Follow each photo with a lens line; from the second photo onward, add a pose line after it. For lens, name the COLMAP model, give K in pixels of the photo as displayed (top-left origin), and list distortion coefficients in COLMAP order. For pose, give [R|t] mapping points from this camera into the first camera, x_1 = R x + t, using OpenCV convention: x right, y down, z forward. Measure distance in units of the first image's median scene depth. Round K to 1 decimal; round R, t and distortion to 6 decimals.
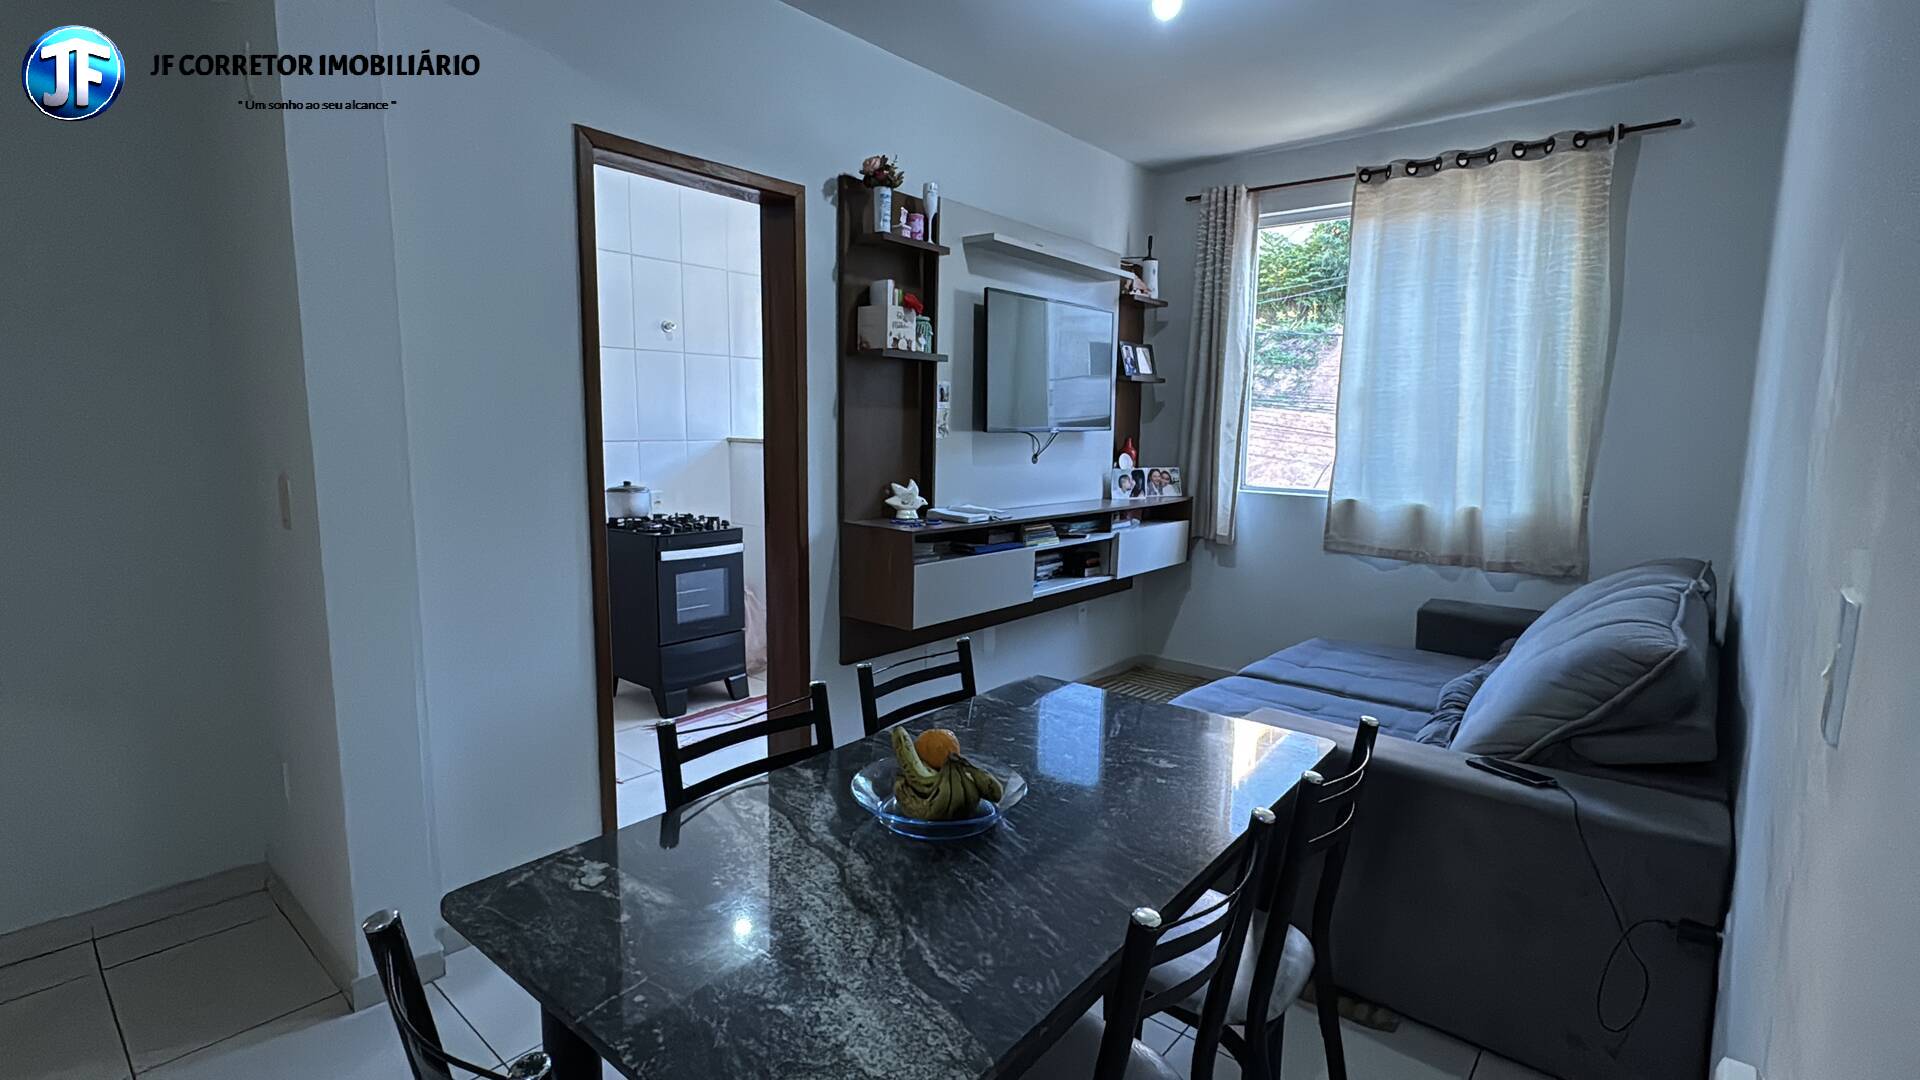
lens RADIAL K [[880.3, 0, 958.8], [0, 880.3, 539.0], [0, 0, 1]] dist [0.001195, -0.002057]
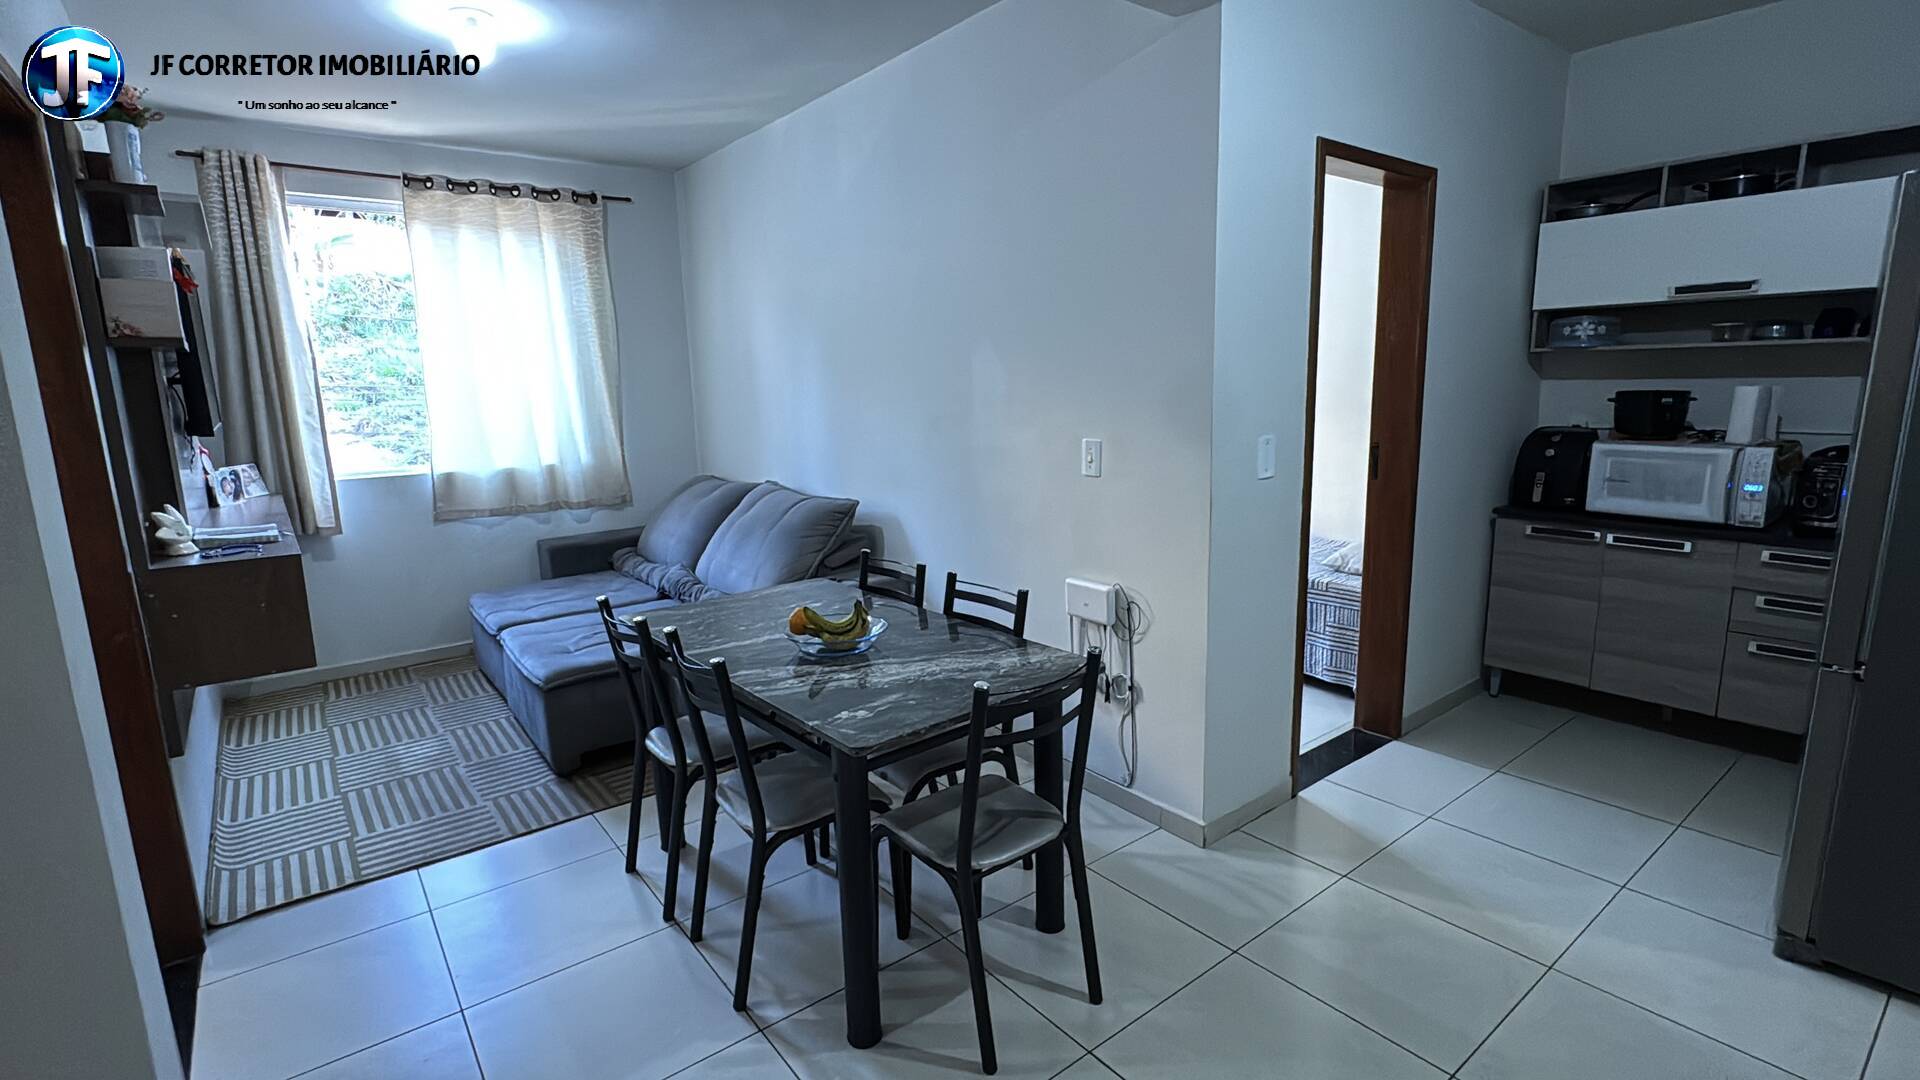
lens RADIAL K [[880.3, 0, 959.0], [0, 880.3, 539.9], [0, 0, 1]] dist [0.001195, -0.002057]
pose [[0.202973, -0.194765, 0.959619, -0.542831], [0.157678, 0.973730, 0.164278, -0.044319], [-0.966405, 0.117967, 0.228351, 0.126535]]
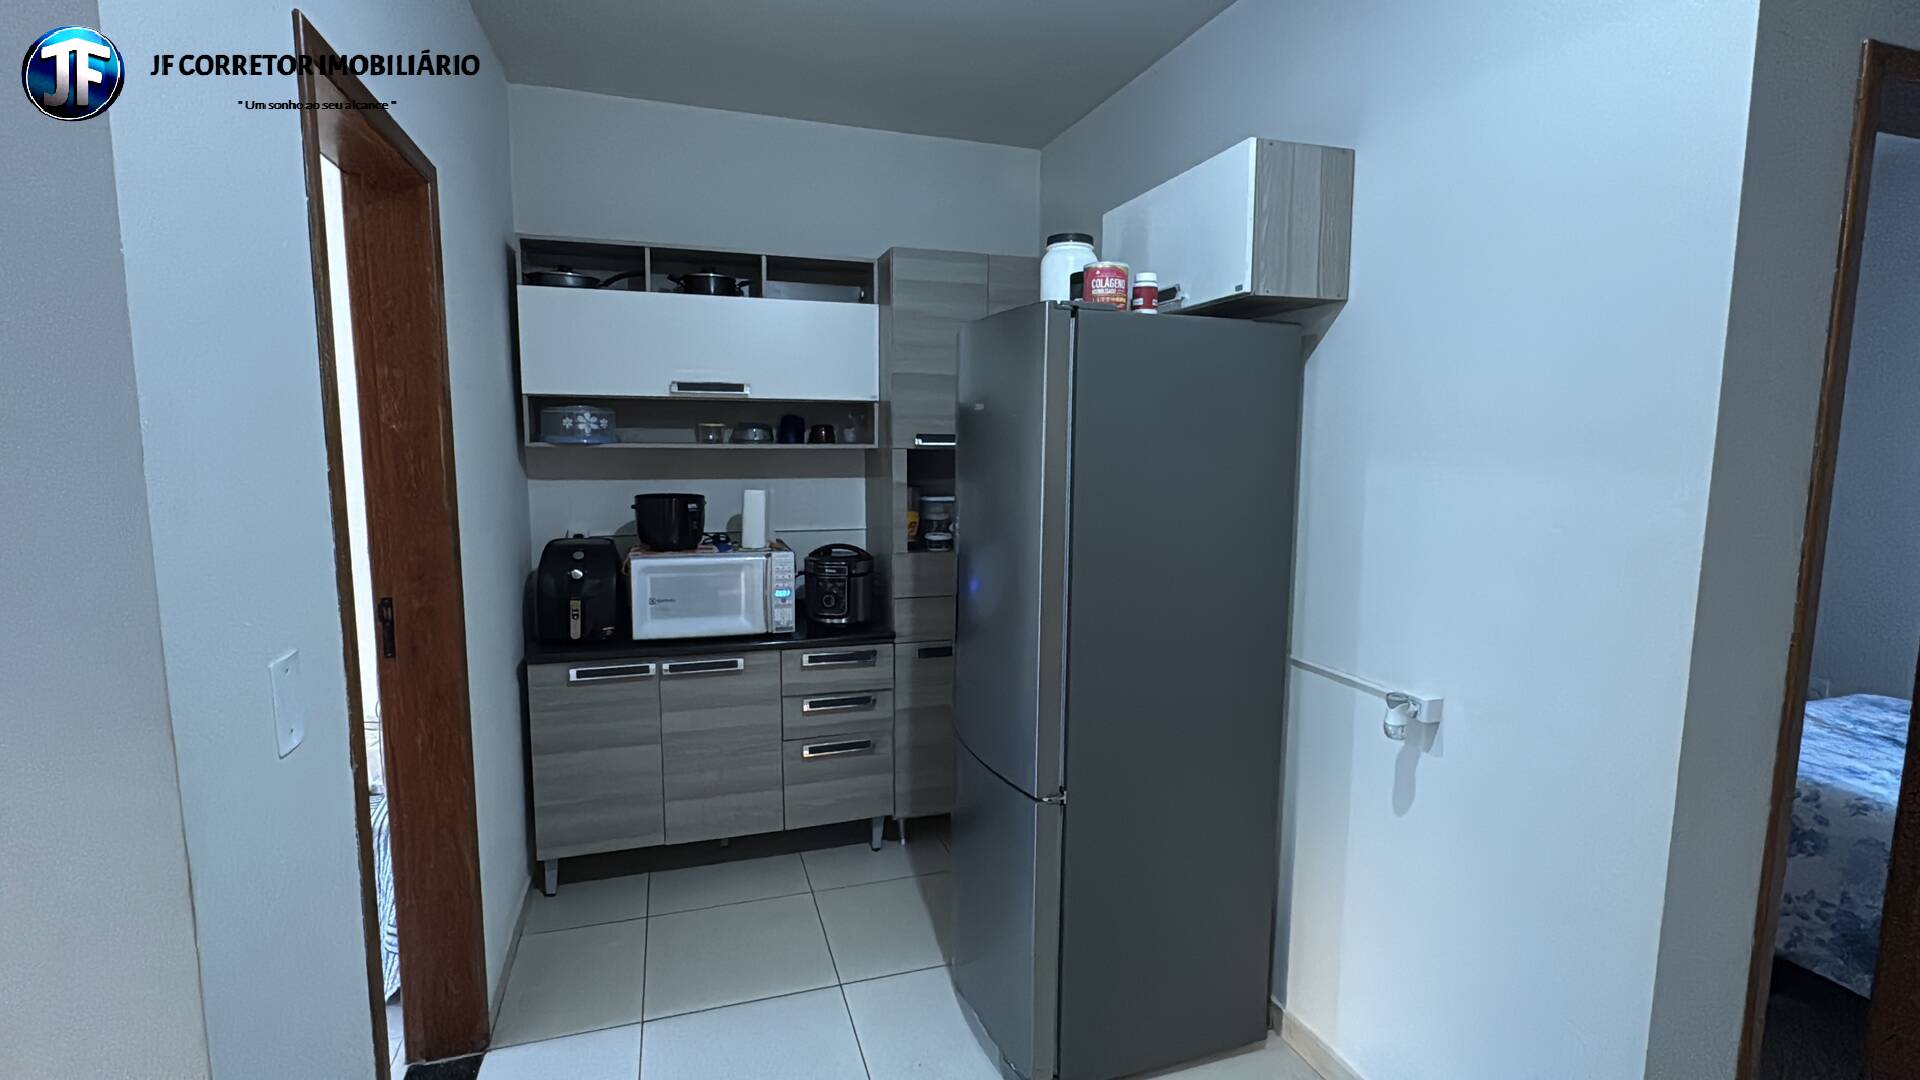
lens RADIAL K [[880.3, 0, 960.4], [0, 880.3, 542.3], [0, 0, 1]] dist [0.001195, -0.002057]
pose [[-0.849093, -0.080566, 0.522063, -0.181035], [0.053115, 0.970271, 0.236122, -0.065163], [-0.525566, 0.228220, -0.819571, 0.154611]]
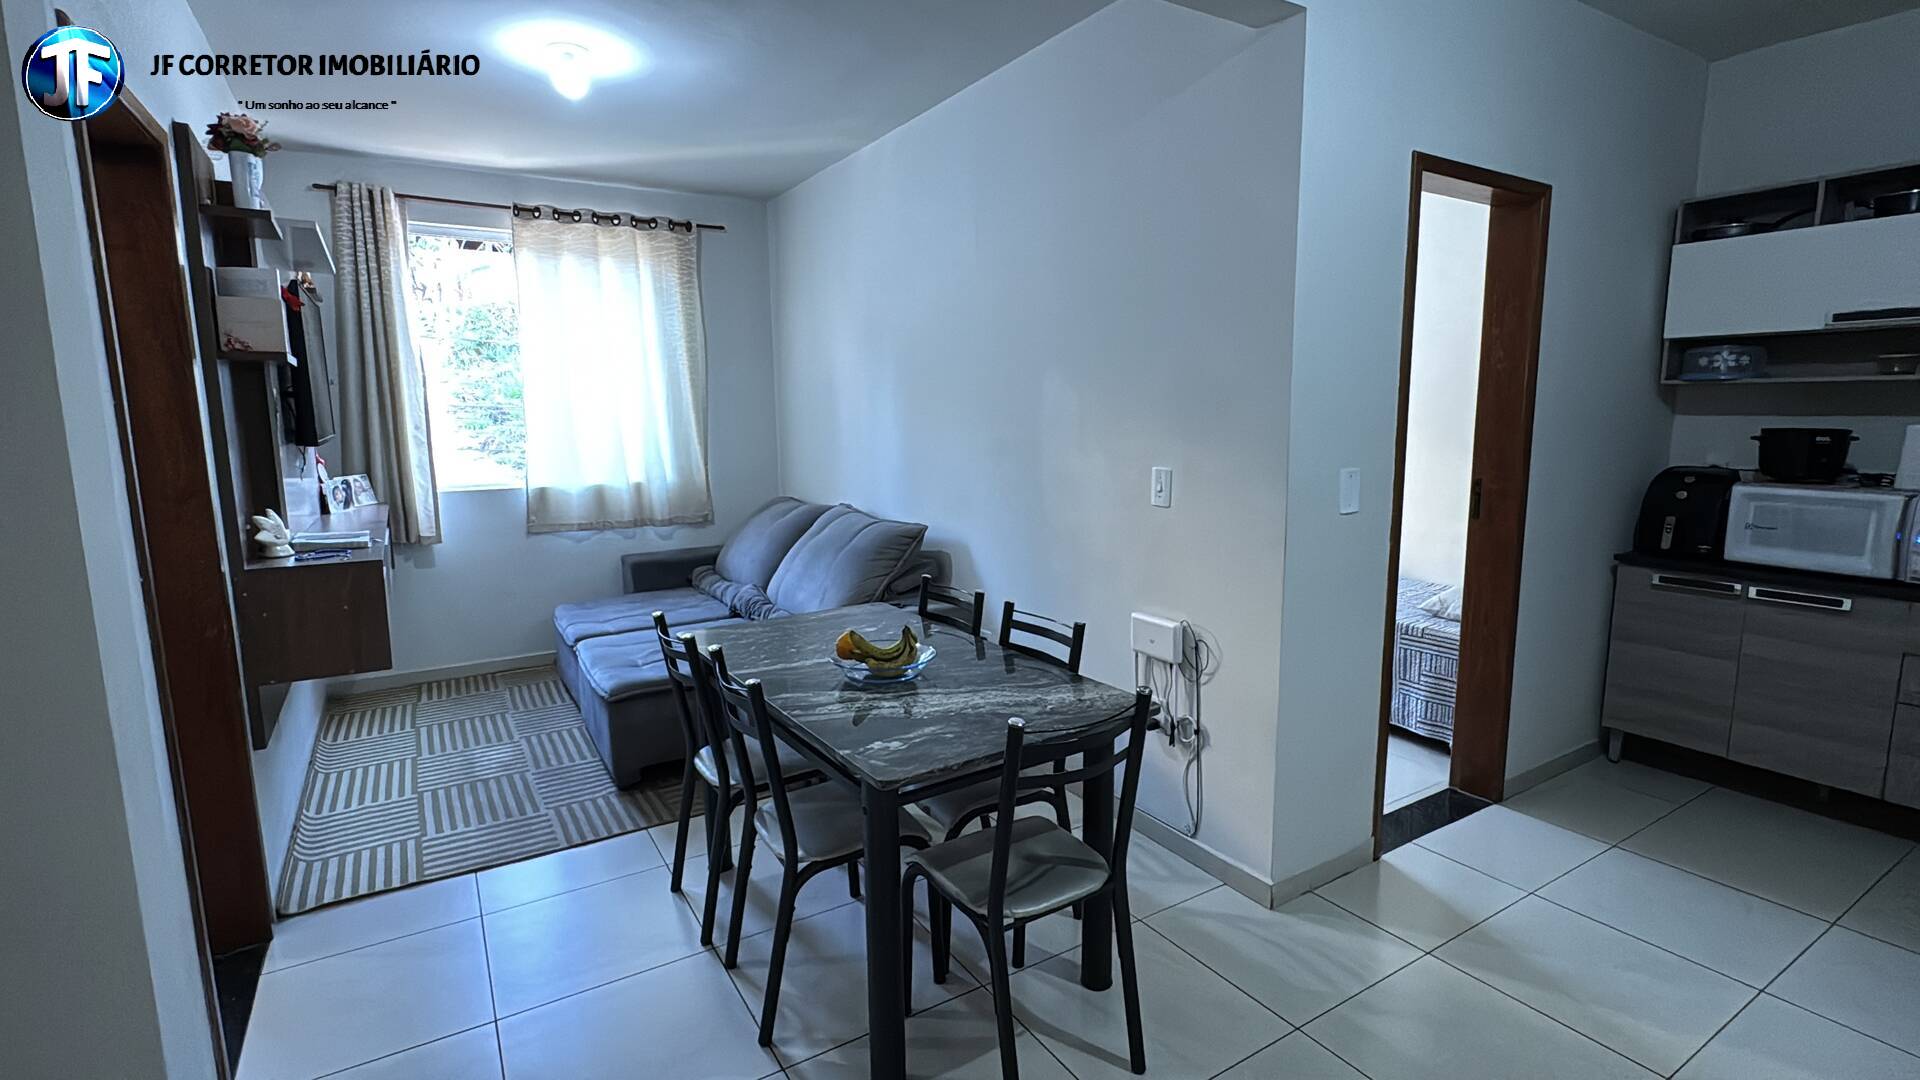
lens RADIAL K [[880.3, 0, 959.1], [0, 880.3, 539.7], [0, 0, 1]] dist [0.001195, -0.002057]
pose [[0.307716, -0.155482, 0.938689, -0.517667], [0.140382, 0.983180, 0.116832, -0.036542], [-0.941065, 0.095824, 0.324367, 0.107867]]
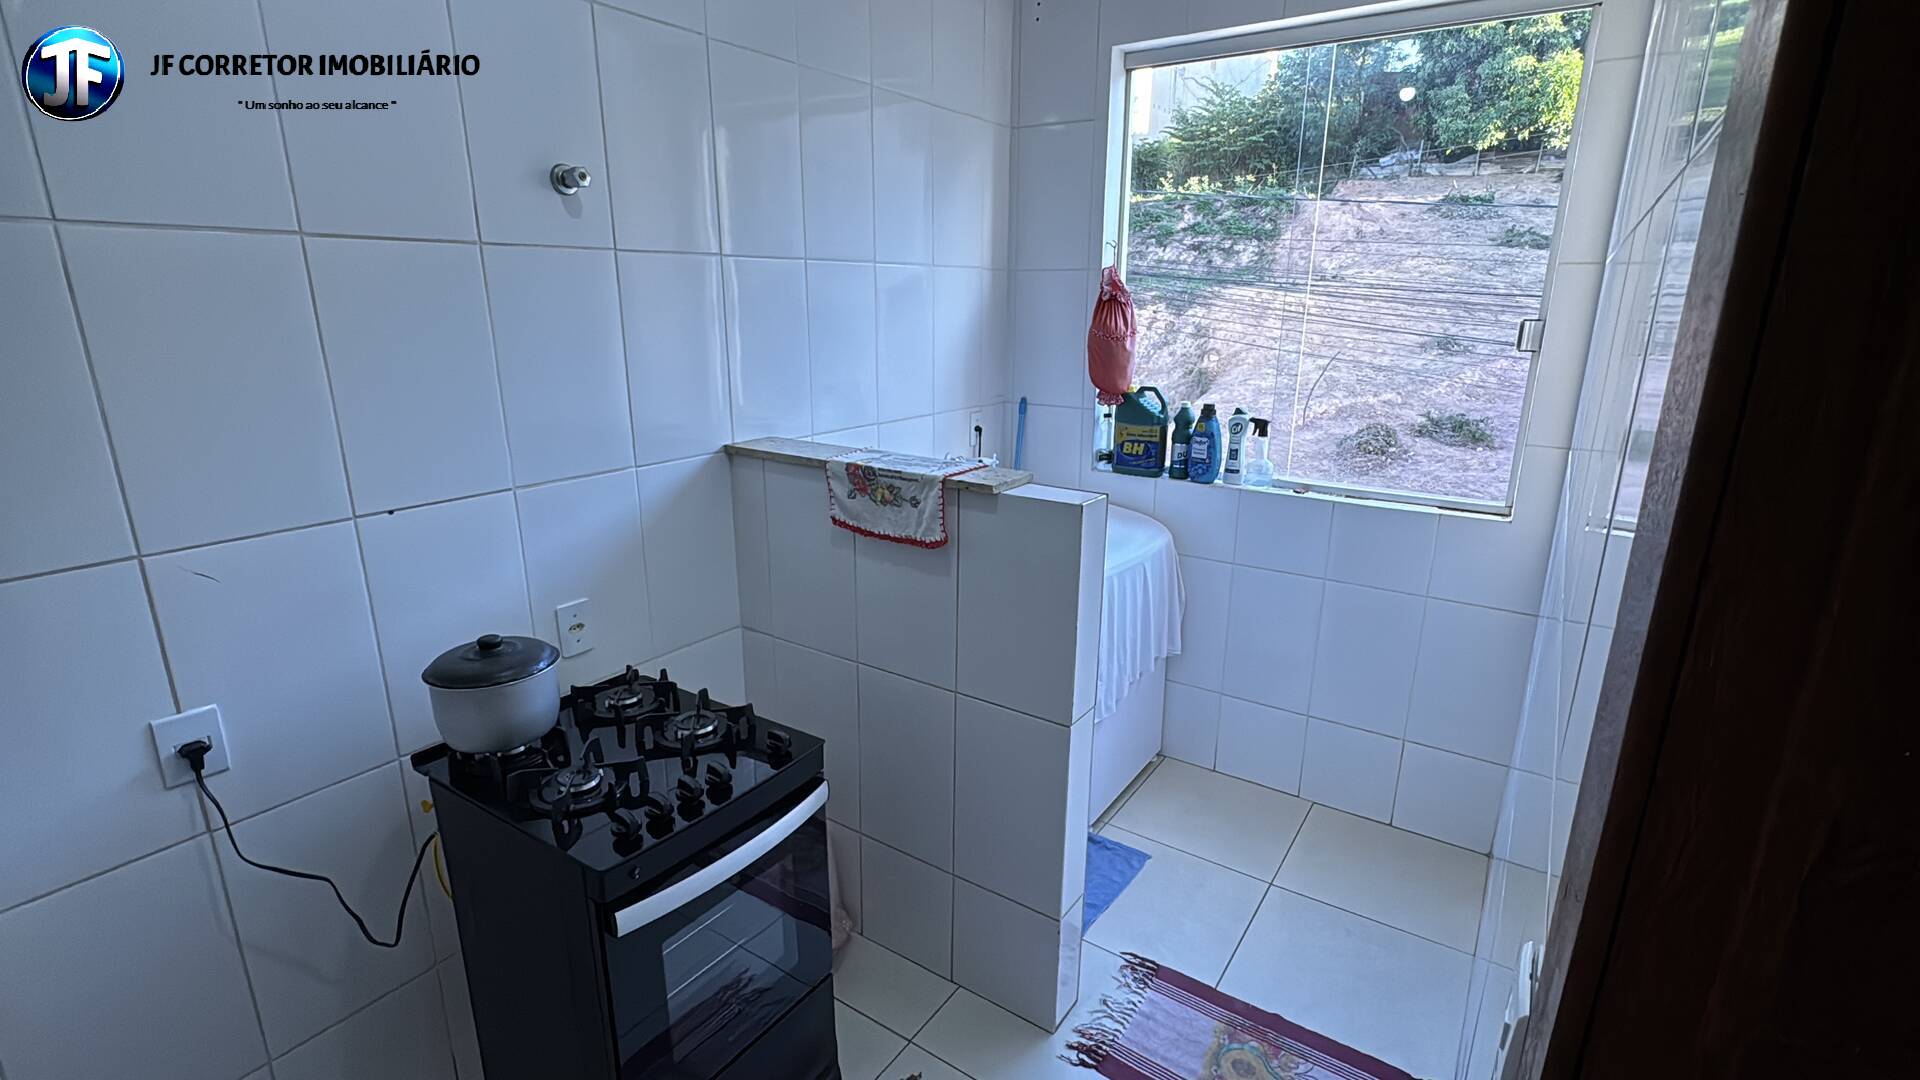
lens RADIAL K [[880.3, 0, 961.4], [0, 880.3, 544.6], [0, 0, 1]] dist [0.001195, -0.002057]
pose [[0.994910, -0.033152, 0.095161, -0.236671], [0.019017, 0.989136, 0.145765, -0.160734], [-0.098959, -0.143214, 0.984732, 0.684851]]
